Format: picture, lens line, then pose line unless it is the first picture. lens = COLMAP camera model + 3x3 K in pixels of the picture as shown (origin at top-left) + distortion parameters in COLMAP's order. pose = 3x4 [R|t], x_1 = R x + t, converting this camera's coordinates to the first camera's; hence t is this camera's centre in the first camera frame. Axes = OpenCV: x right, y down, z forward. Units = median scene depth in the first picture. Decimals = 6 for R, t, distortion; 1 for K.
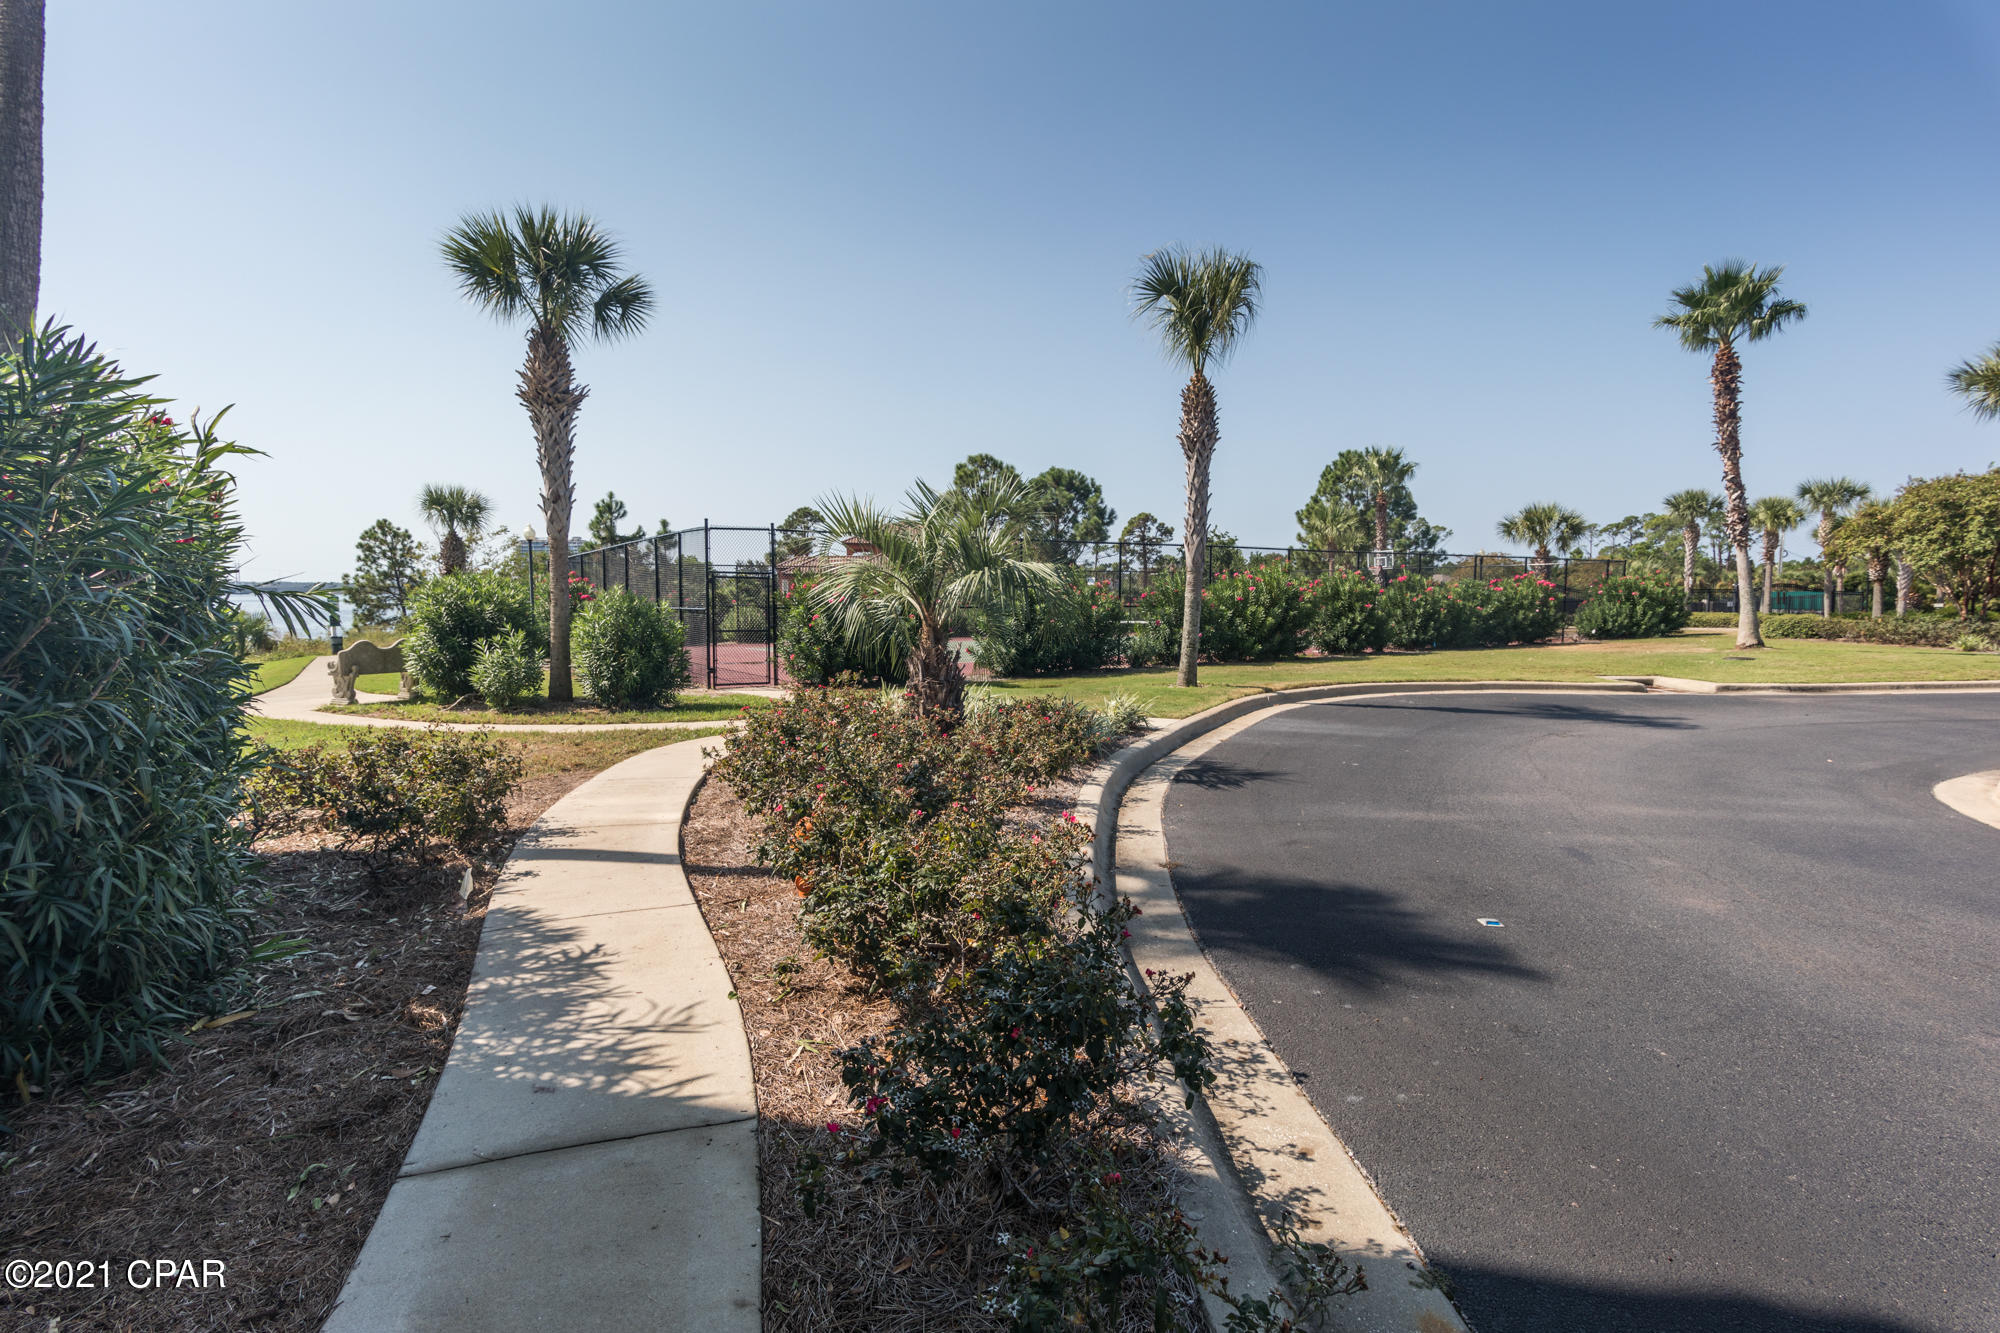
lens RADIAL K [[965.9, 0, 1001.2], [0, 965.9, 671.1], [0, 0, 1]] dist [0.007378, -0.001917]
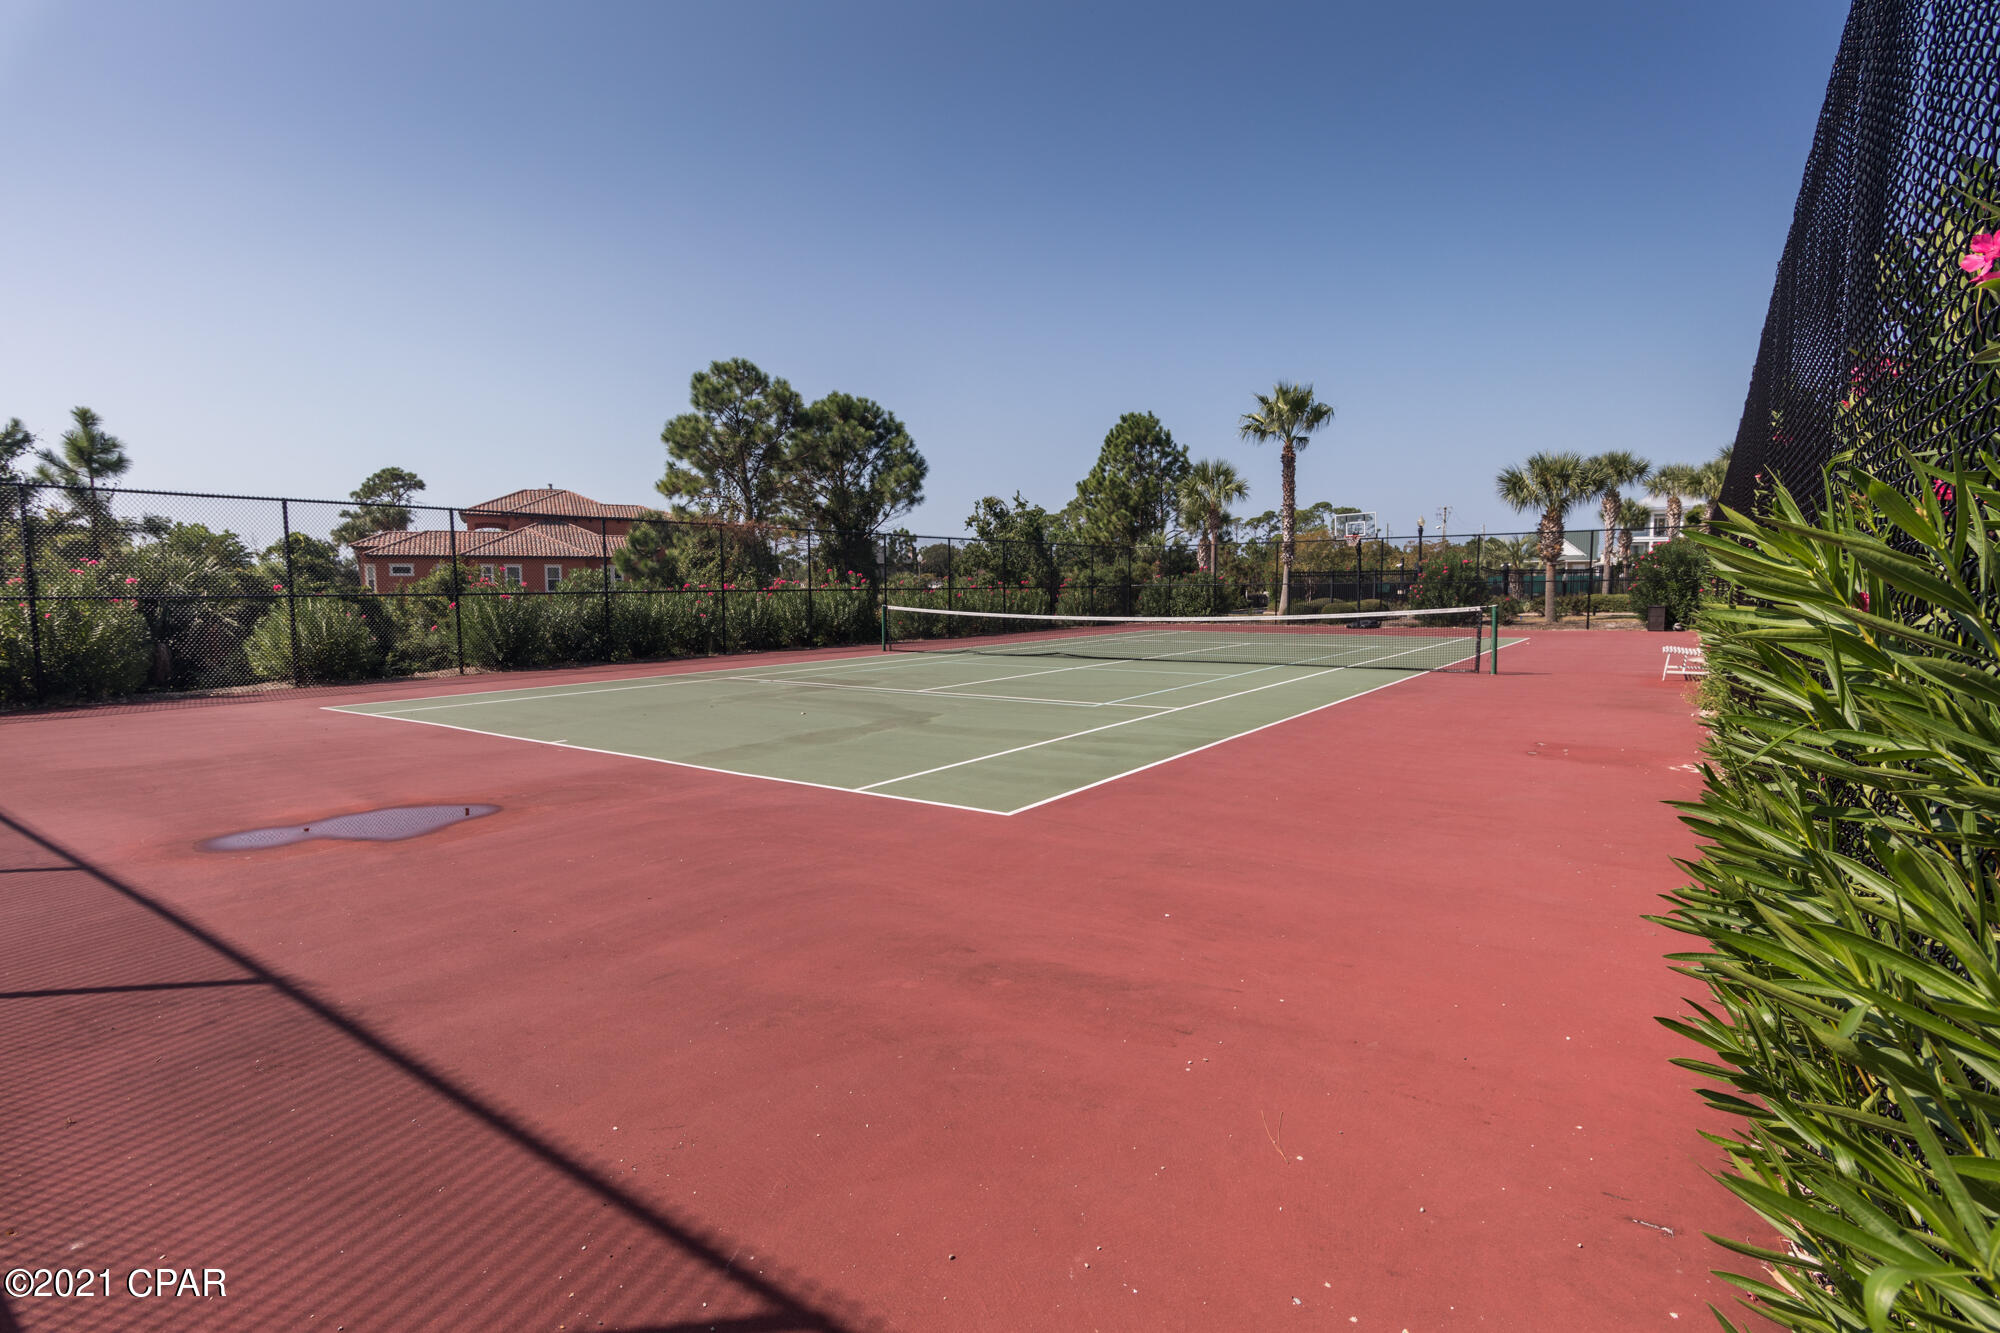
lens RADIAL K [[965.9, 0, 1001.6], [0, 965.9, 663.8], [0, 0, 1]] dist [0.007378, -0.001917]
pose [[0.932998, -0.035141, 0.358161, -0.091657], [0.035209, 0.999360, 0.006334, -0.020531], [-0.358154, 0.006701, 0.933638, 0.335211]]
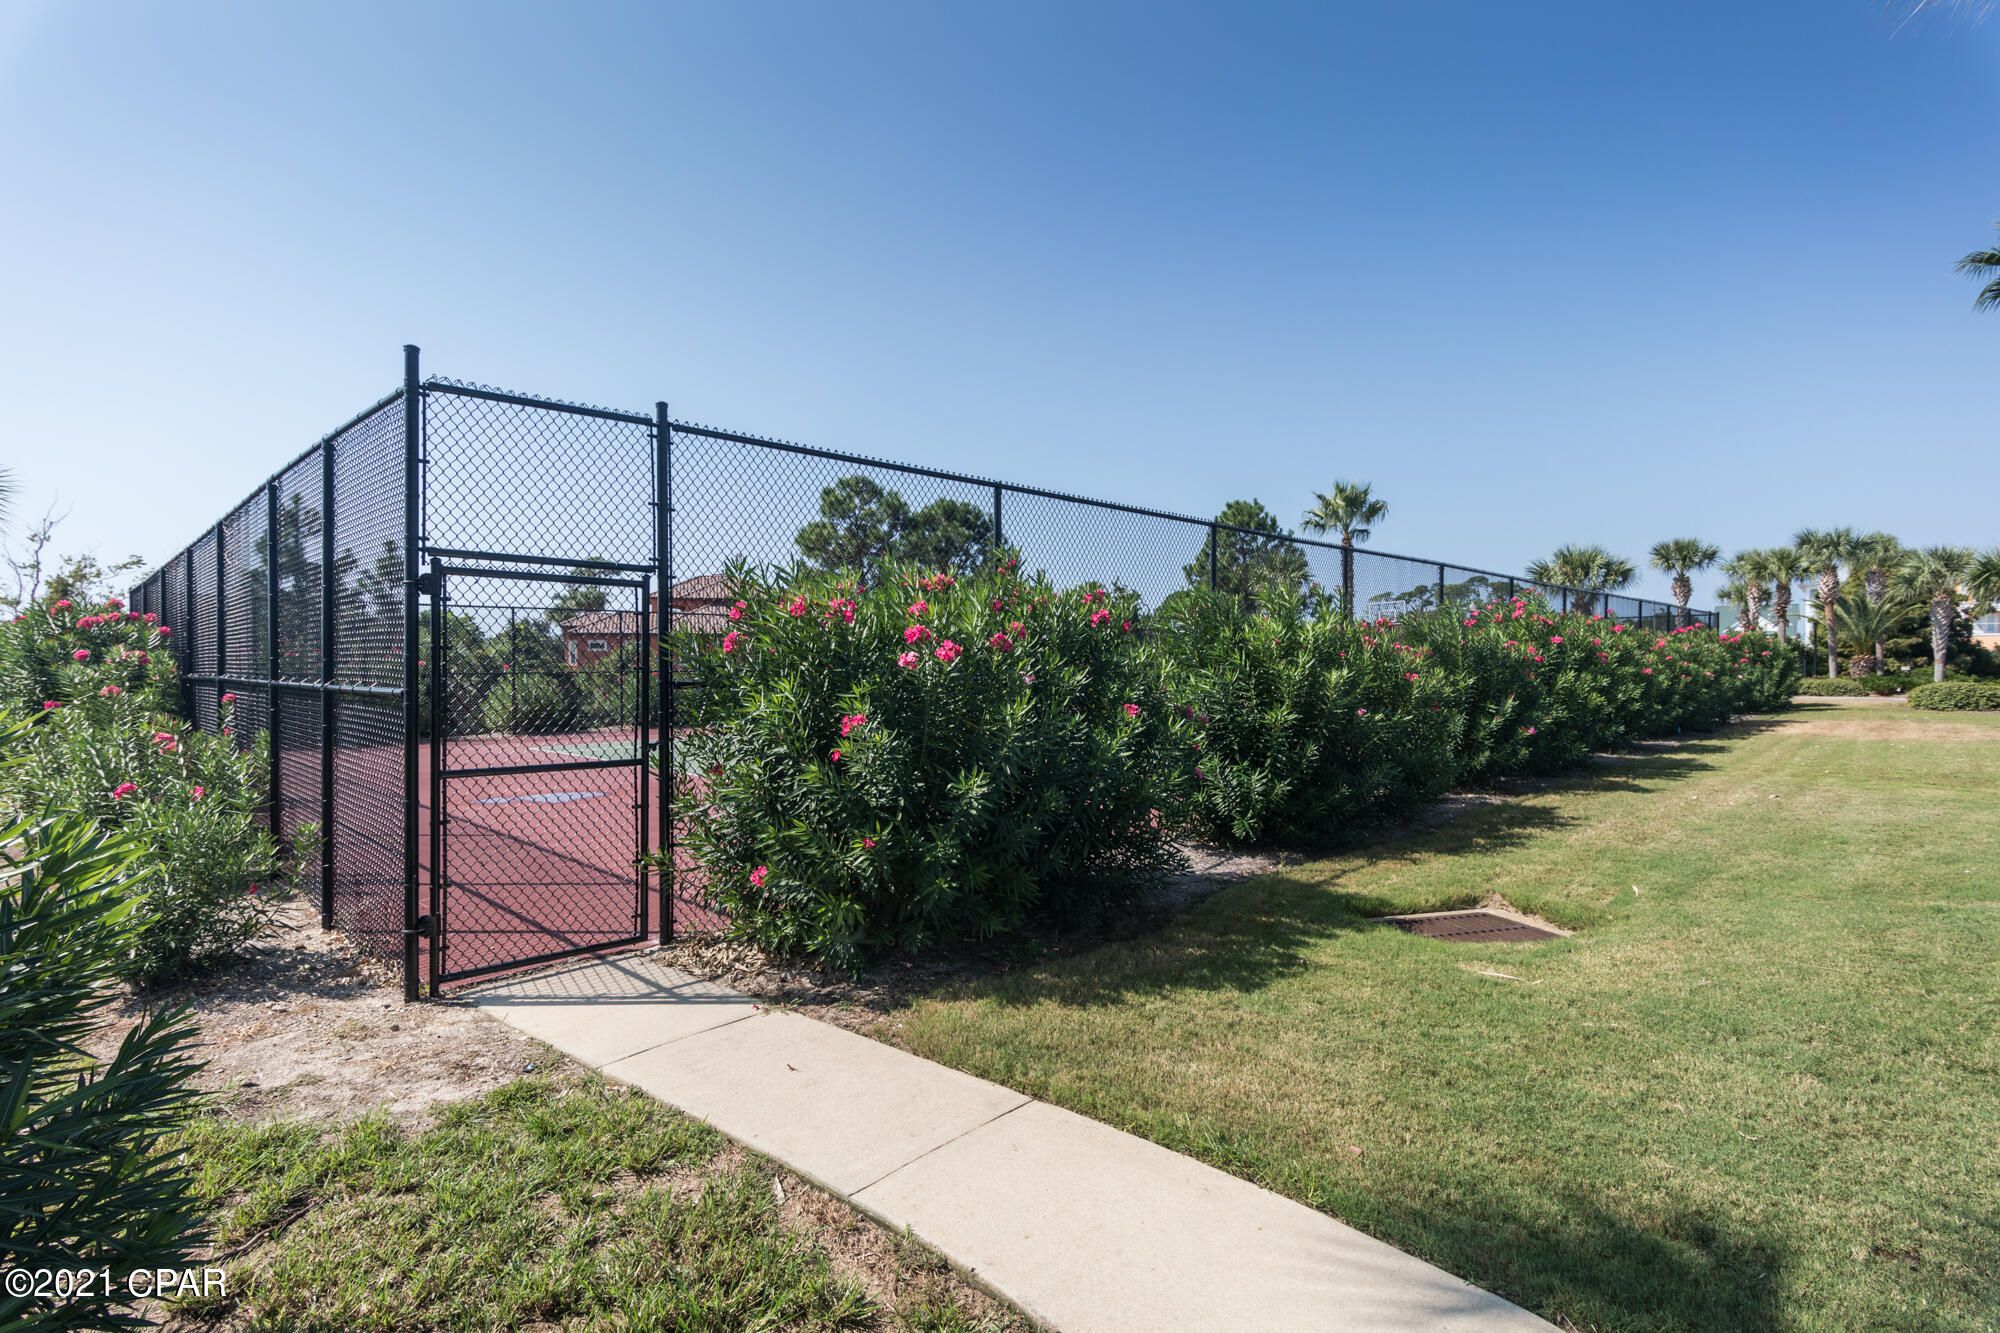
lens RADIAL K [[965.9, 0, 1000.4], [0, 965.9, 668.9], [0, 0, 1]] dist [0.007378, -0.001917]
pose [[0.978923, -0.002667, 0.204212, -0.065079], [0.016843, 0.997563, -0.067711, -0.016409], [-0.203534, 0.069723, 0.976582, 0.230653]]
